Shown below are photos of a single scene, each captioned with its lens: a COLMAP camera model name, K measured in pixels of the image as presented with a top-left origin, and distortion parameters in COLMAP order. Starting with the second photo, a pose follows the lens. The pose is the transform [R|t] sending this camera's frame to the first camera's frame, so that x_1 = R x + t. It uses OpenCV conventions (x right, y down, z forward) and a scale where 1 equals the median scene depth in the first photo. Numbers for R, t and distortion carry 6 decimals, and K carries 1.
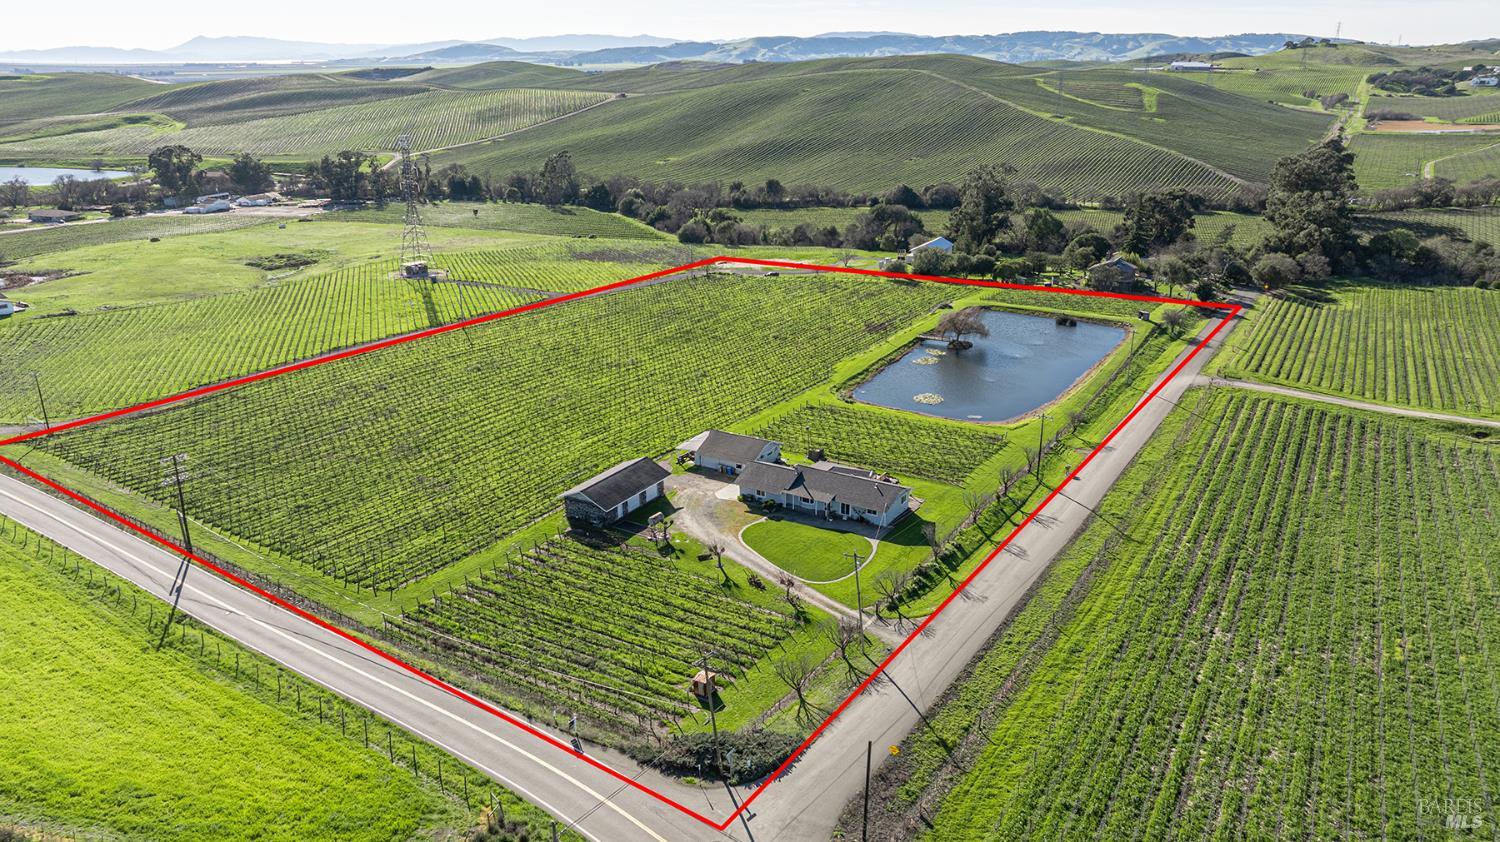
lens RADIAL K [[1056.1, 0, 750.7], [0, 1056.1, 422.2], [0, 0, 1]] dist [-0.033368, 0.035380]
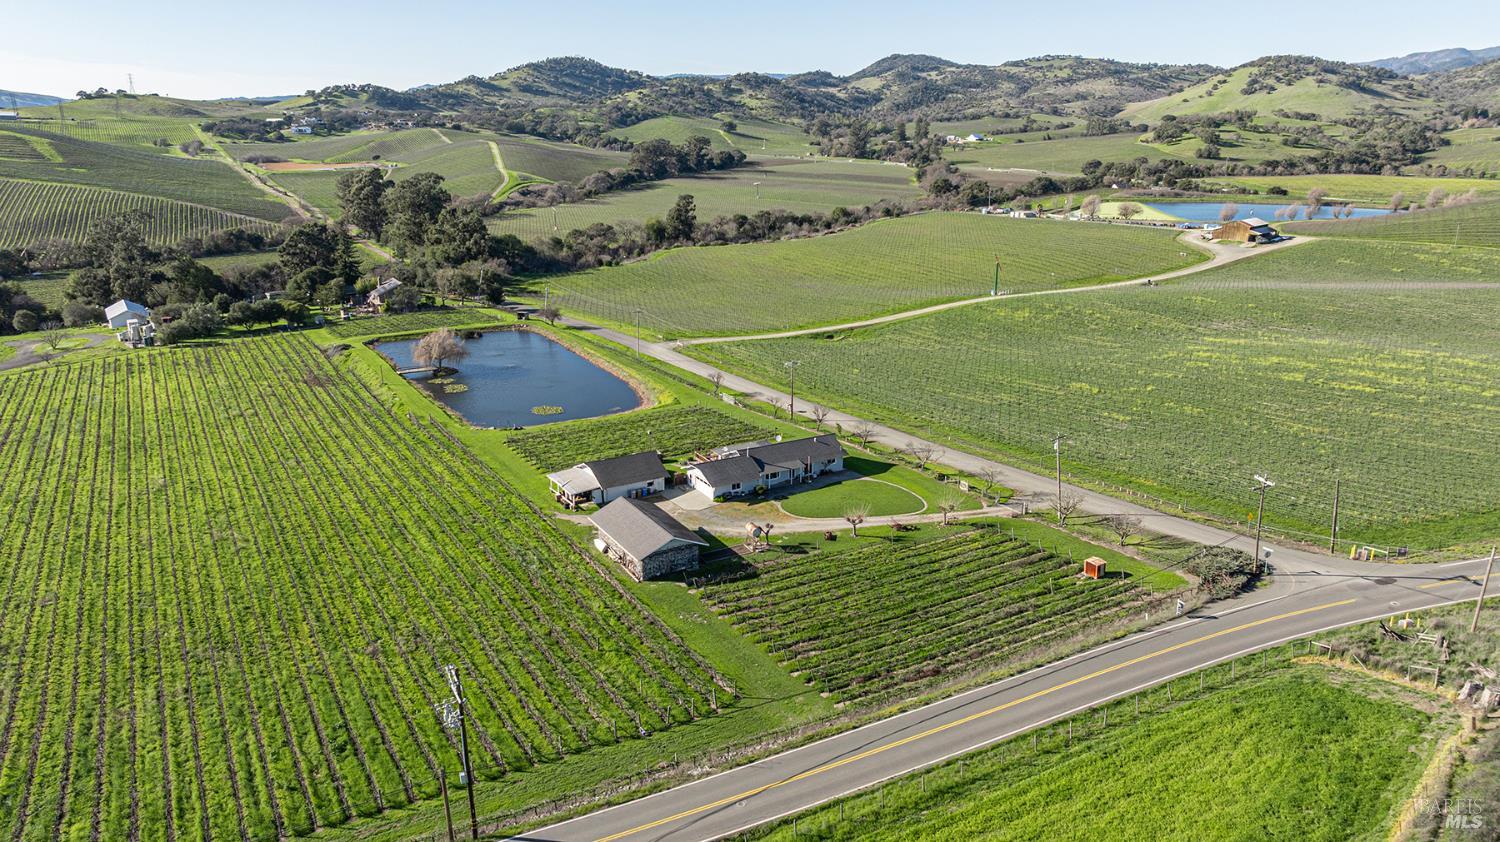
lens RADIAL K [[1056.1, 0, 753.8], [0, 1056.1, 416.5], [0, 0, 1]] dist [-0.033368, 0.035380]
pose [[0.472621, -0.241576, 0.847508, -0.833352], [0.289028, 0.950992, 0.109895, -0.100987], [-0.832521, 0.193015, 0.519282, 0.500929]]
